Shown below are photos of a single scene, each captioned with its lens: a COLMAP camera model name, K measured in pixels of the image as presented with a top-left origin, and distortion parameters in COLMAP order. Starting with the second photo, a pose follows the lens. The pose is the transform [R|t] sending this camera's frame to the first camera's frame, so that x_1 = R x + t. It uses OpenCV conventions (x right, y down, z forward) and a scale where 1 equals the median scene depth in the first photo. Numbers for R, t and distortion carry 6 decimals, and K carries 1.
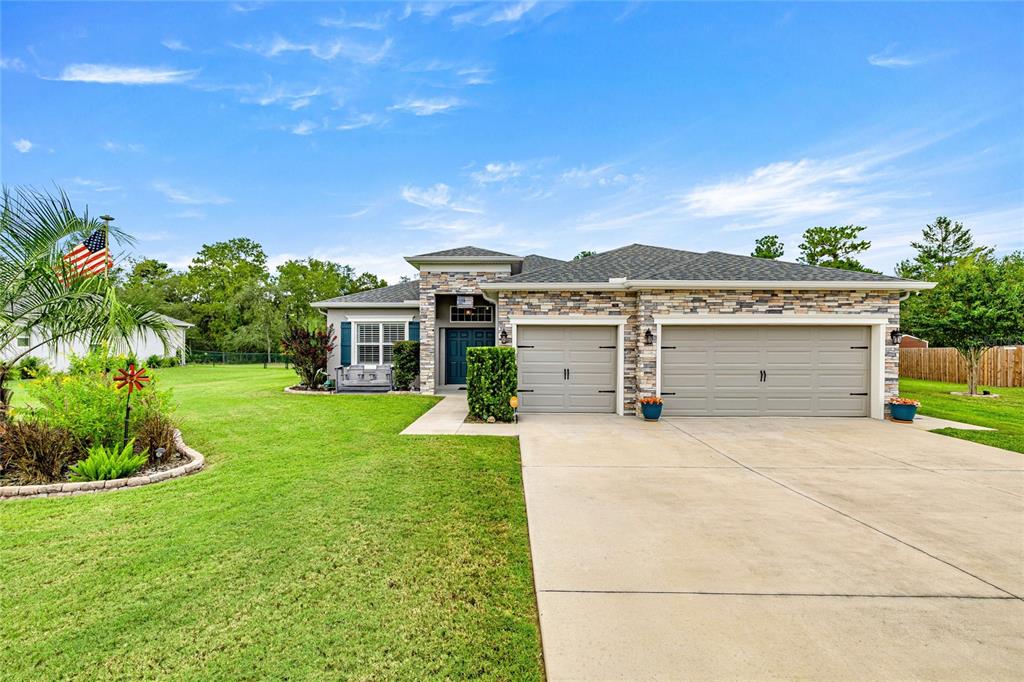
lens RADIAL K [[436.2, 0, 513.5], [0, 436.2, 338.8], [0, 0, 1]] dist [-0.003057, -0.000138]
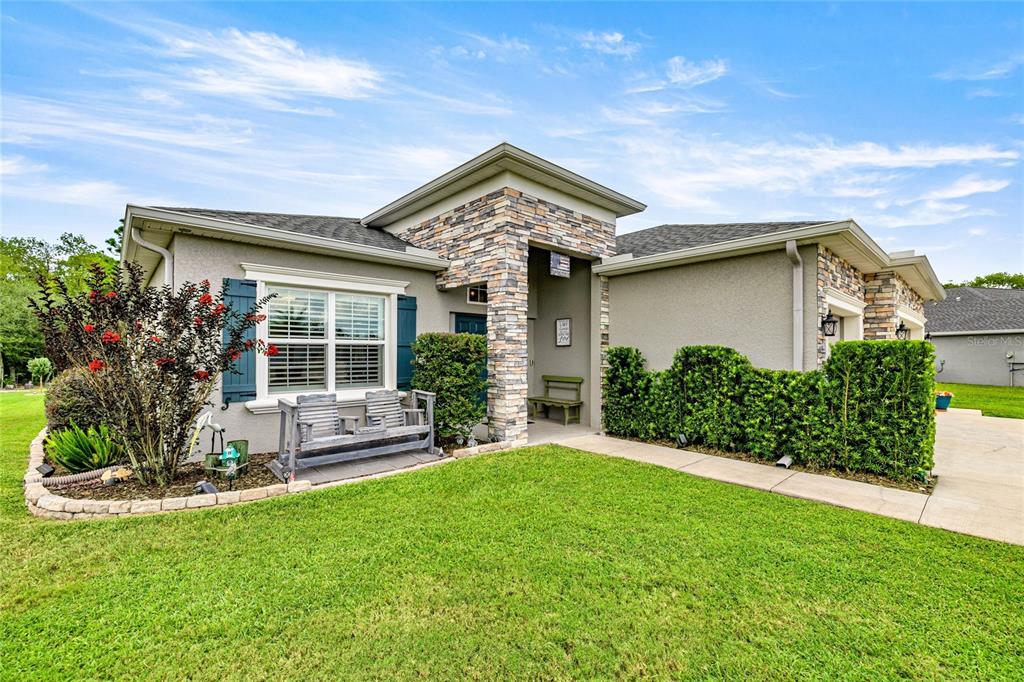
lens RADIAL K [[436.2, 0, 511.6], [0, 436.2, 348.6], [0, 0, 1]] dist [-0.003057, -0.000138]
pose [[0.730112, 0.009090, 0.683267, -0.525863], [-0.002189, 0.999938, -0.010963, 0.025972], [-0.683324, 0.006508, 0.730087, 0.644784]]
